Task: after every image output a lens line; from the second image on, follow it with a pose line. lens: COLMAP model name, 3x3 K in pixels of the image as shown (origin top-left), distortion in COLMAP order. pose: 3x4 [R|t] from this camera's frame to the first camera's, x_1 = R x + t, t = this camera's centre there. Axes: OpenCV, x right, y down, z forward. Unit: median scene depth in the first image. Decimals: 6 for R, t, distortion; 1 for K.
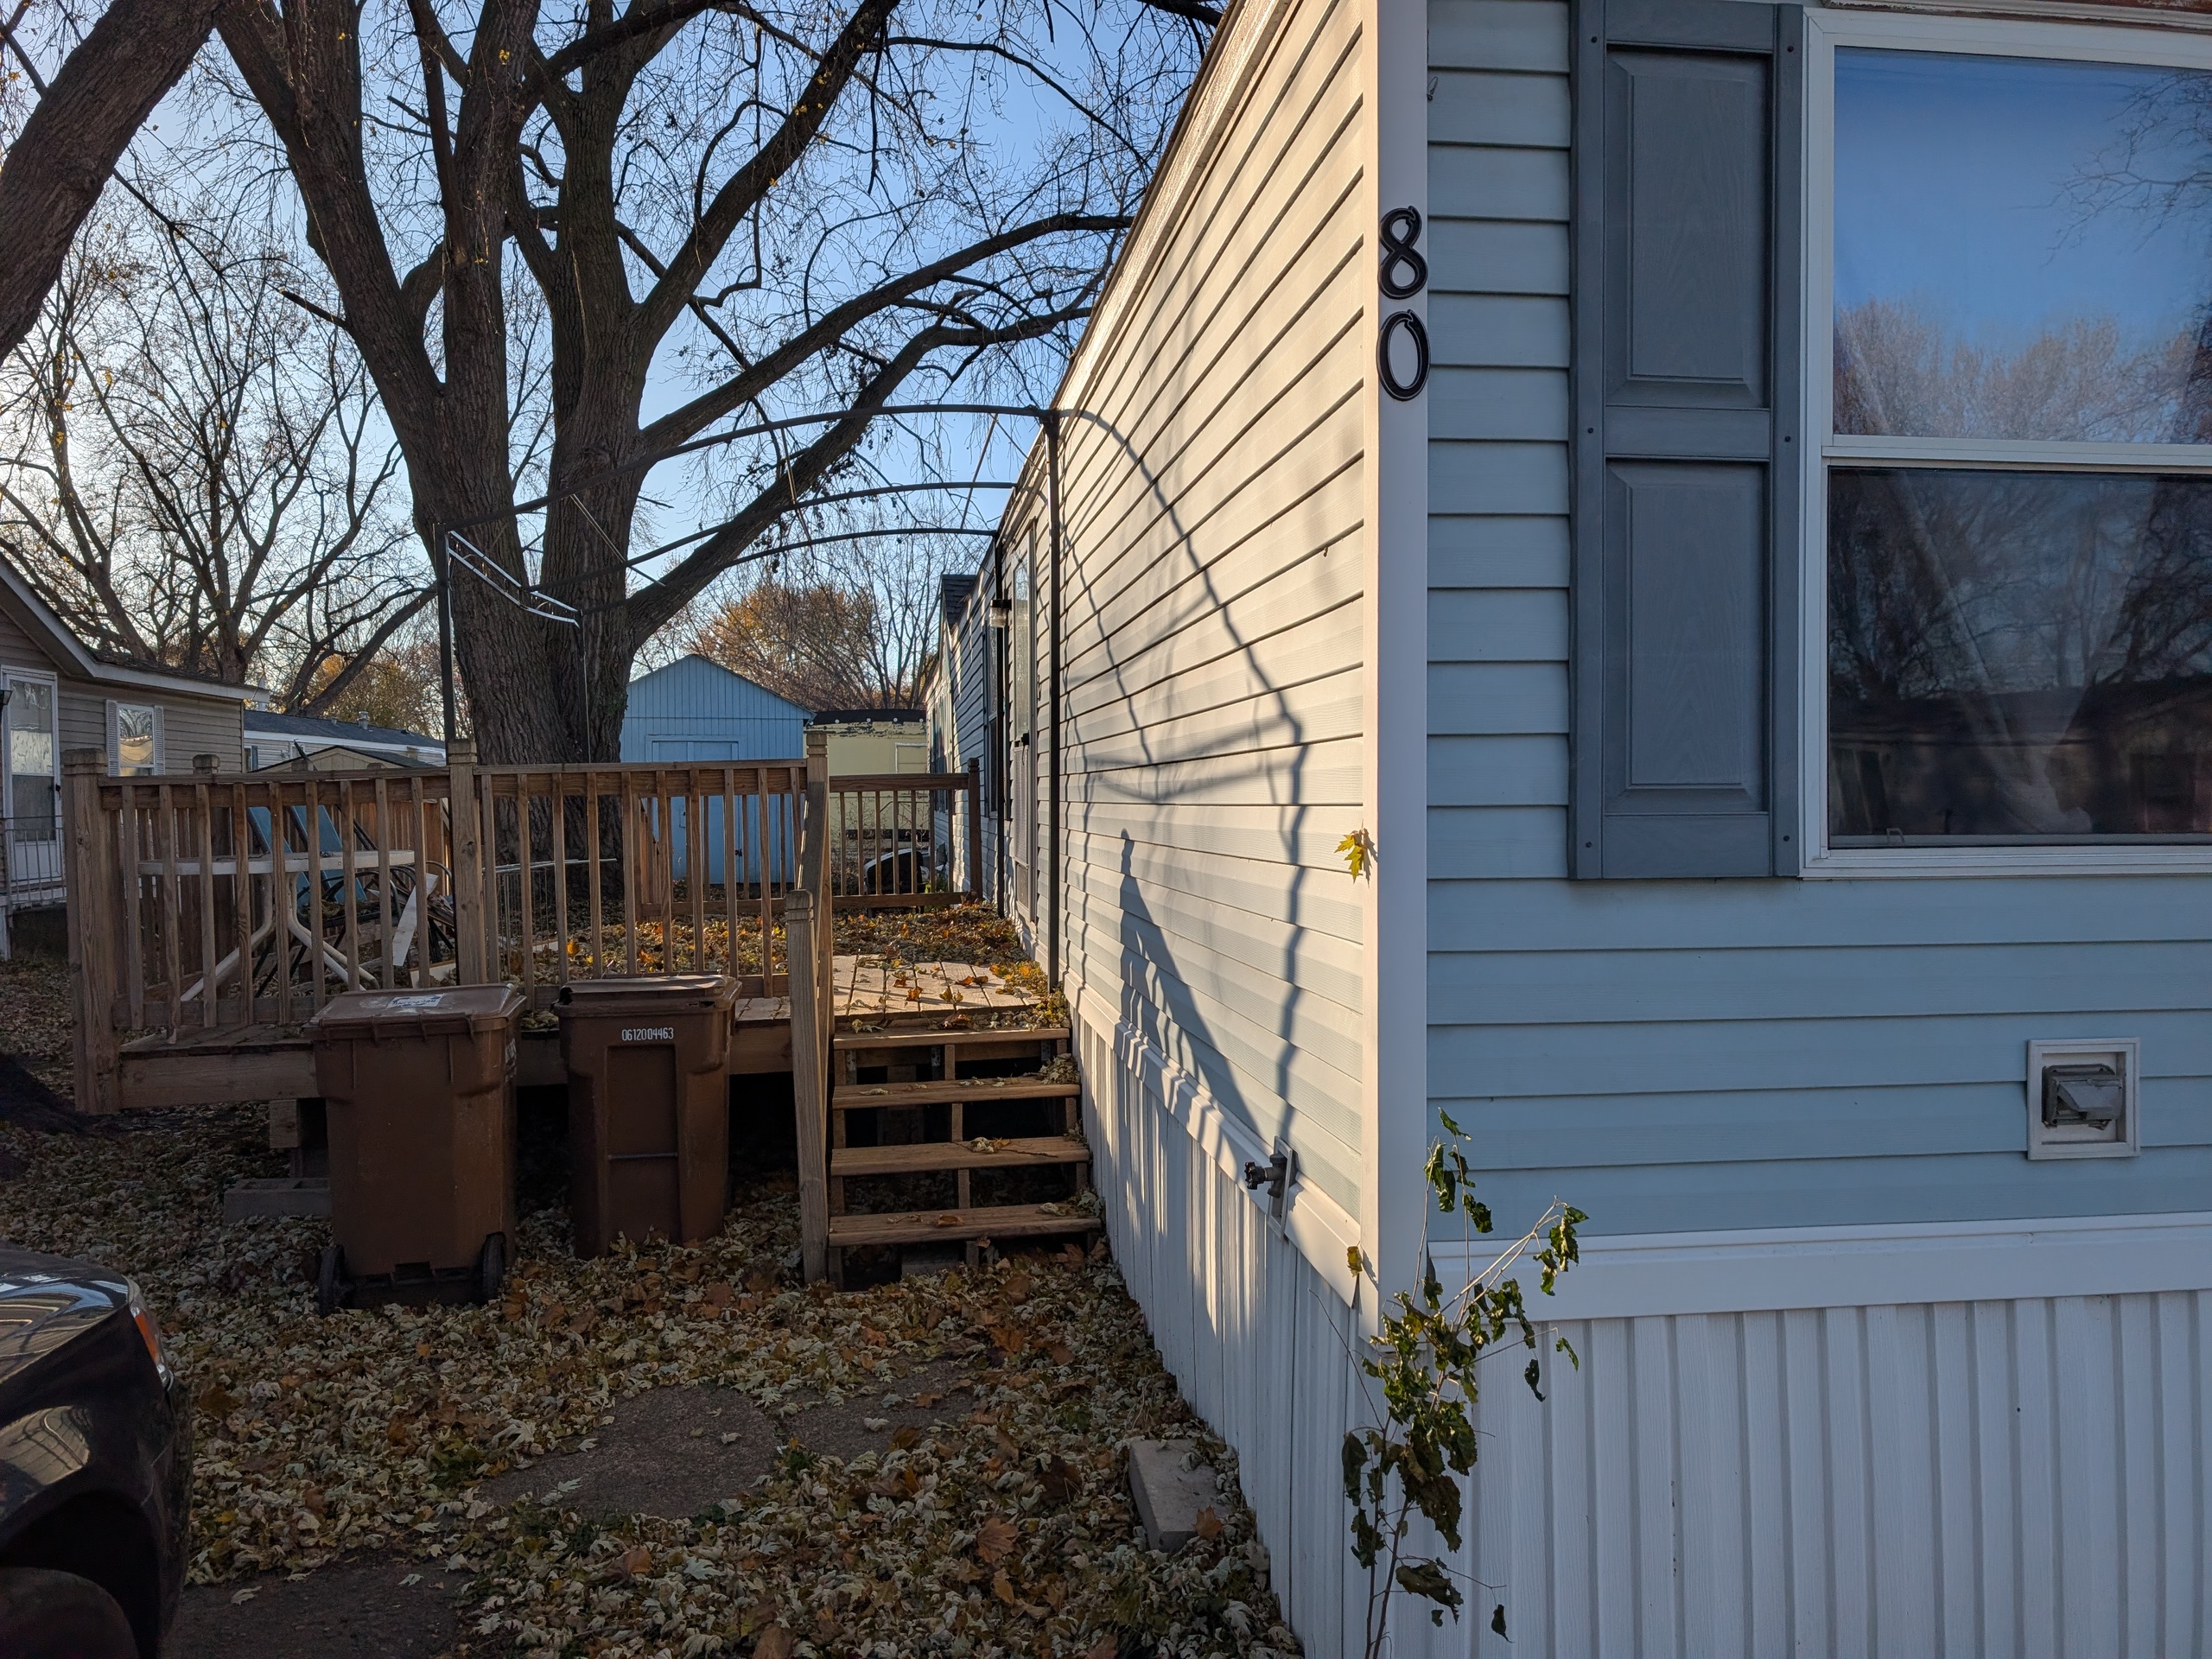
lens RADIAL K [[1623.4, 0, 1109.1], [0, 1623.4, 830.1], [0, 0, 1]] dist [0.031823, -0.002382]
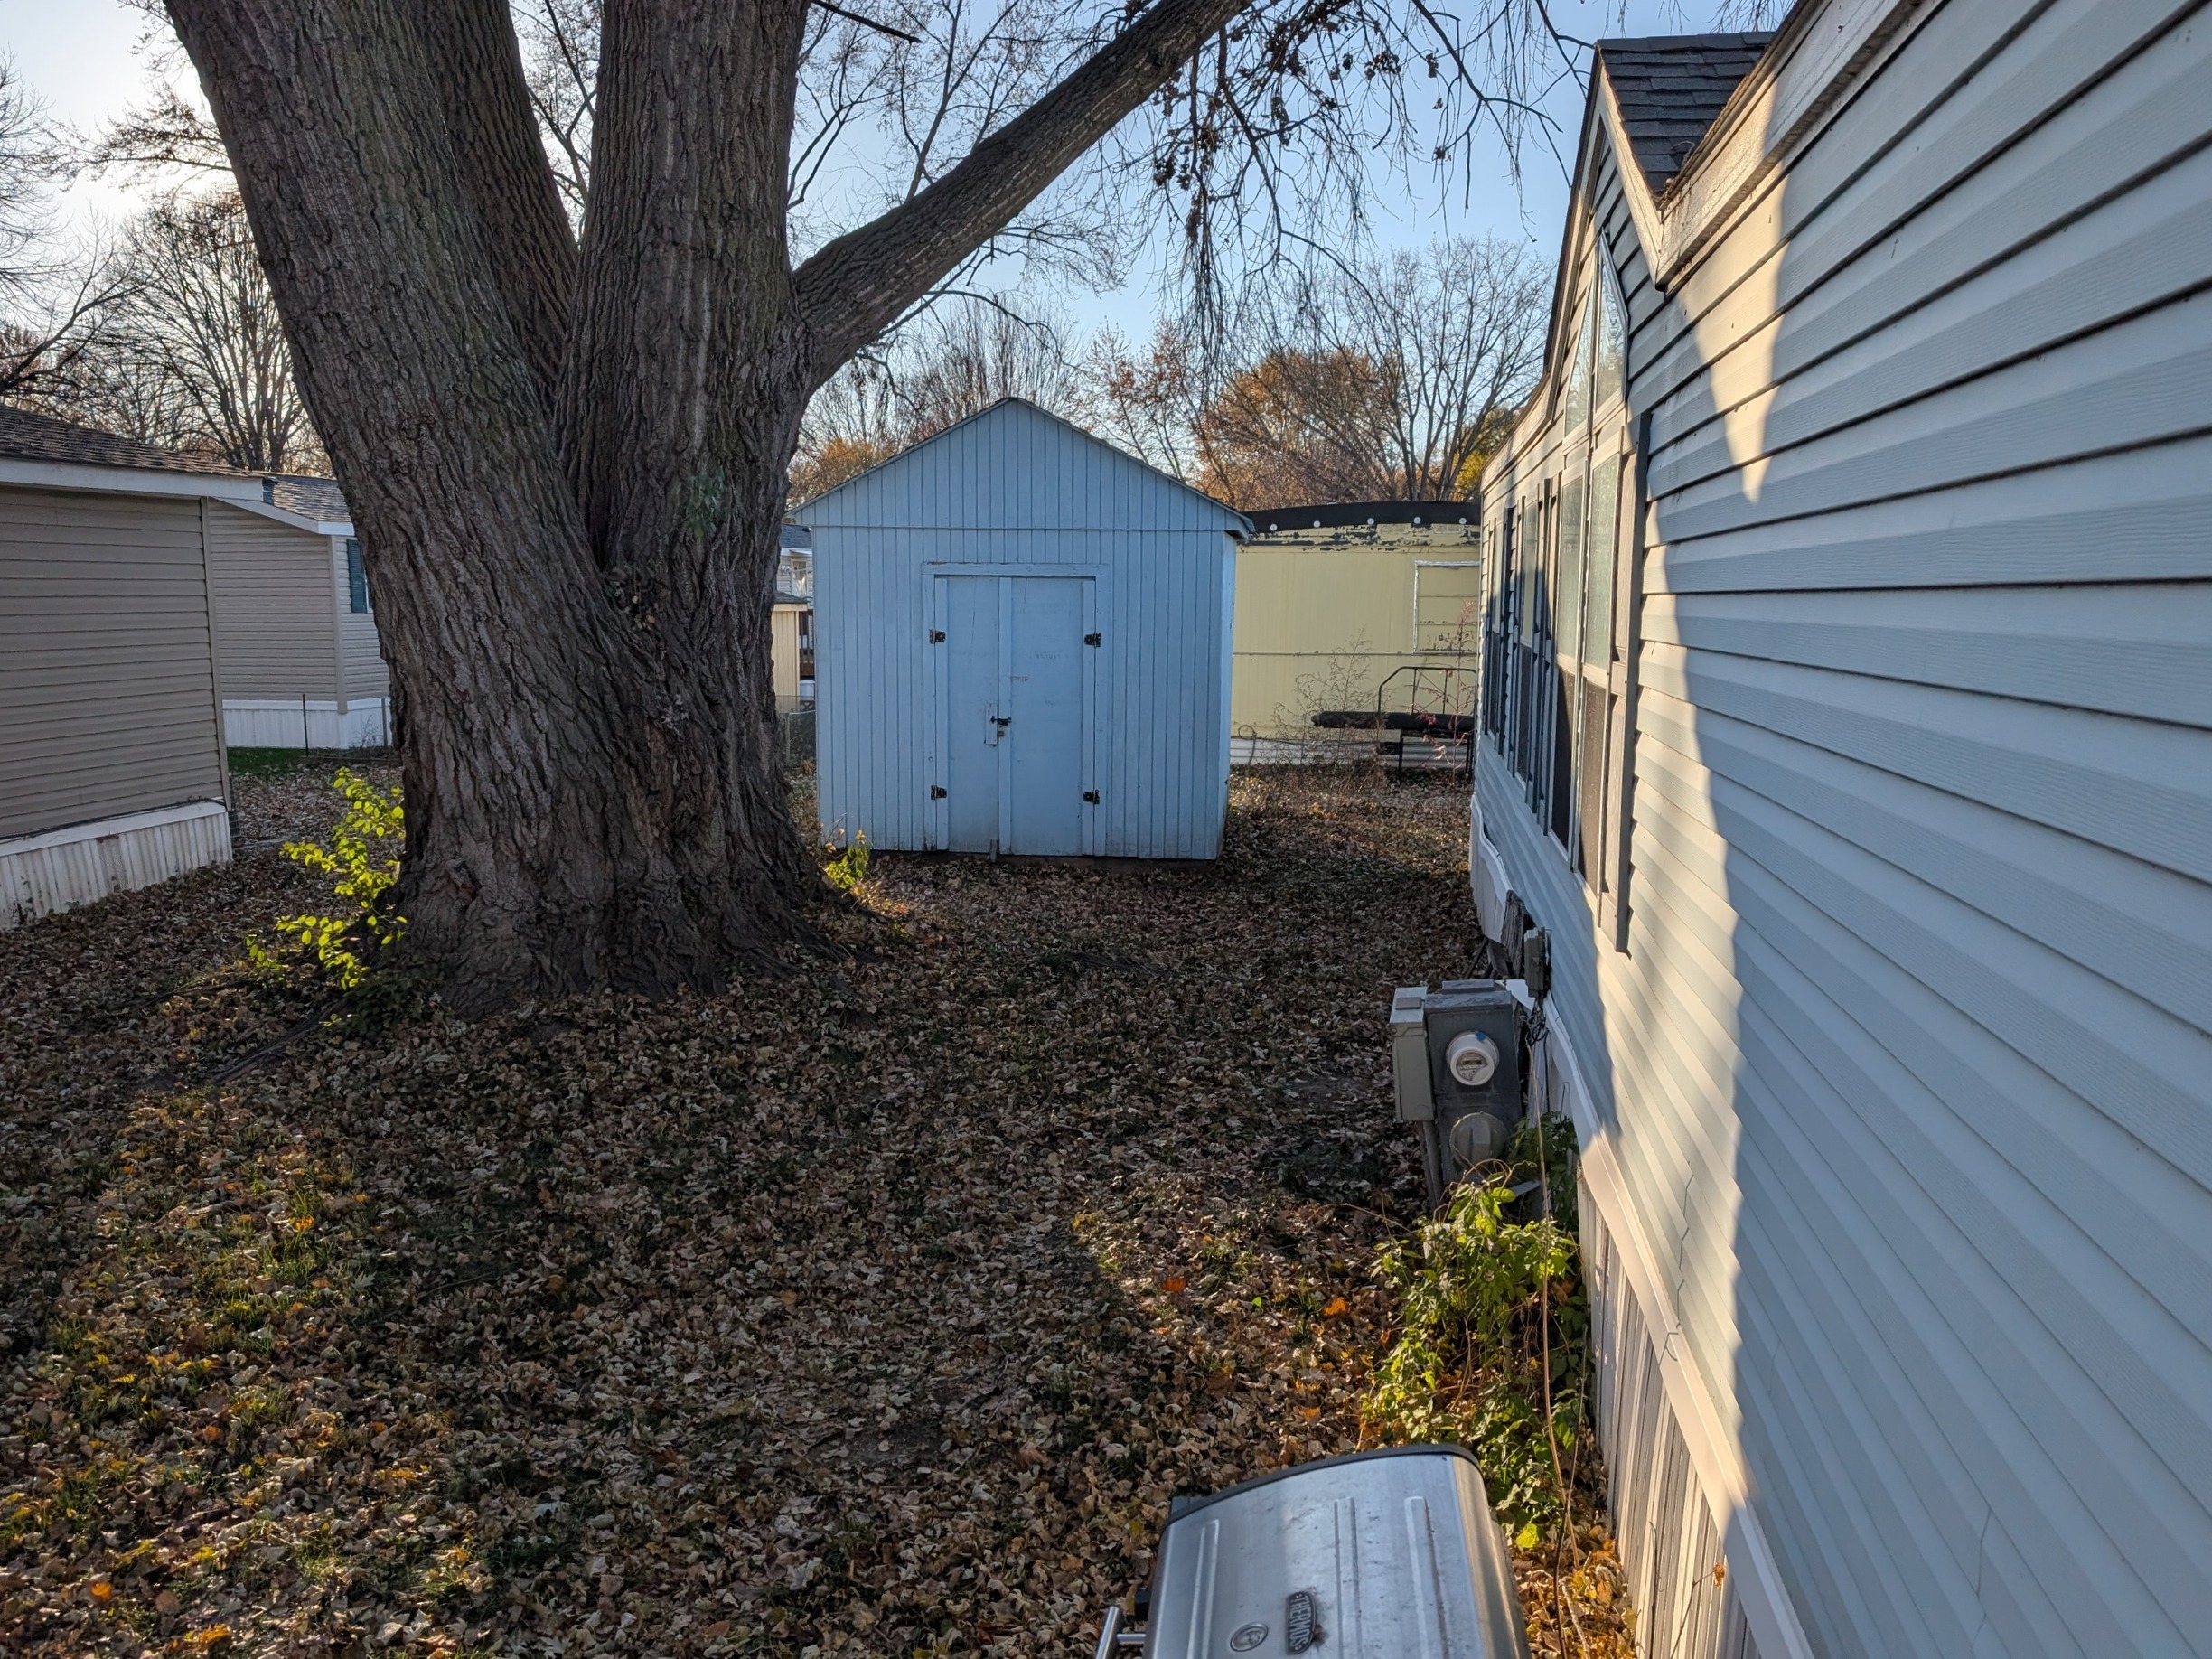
lens RADIAL K [[1623.4, 0, 1097.0], [0, 1623.4, 832.1], [0, 0, 1]] dist [0.031823, -0.002382]
pose [[0.947983, 0.055515, -0.313444, -0.018324], [-0.014044, 0.991011, 0.133045, -0.011585], [0.318012, -0.121722, 0.940240, 0.142794]]
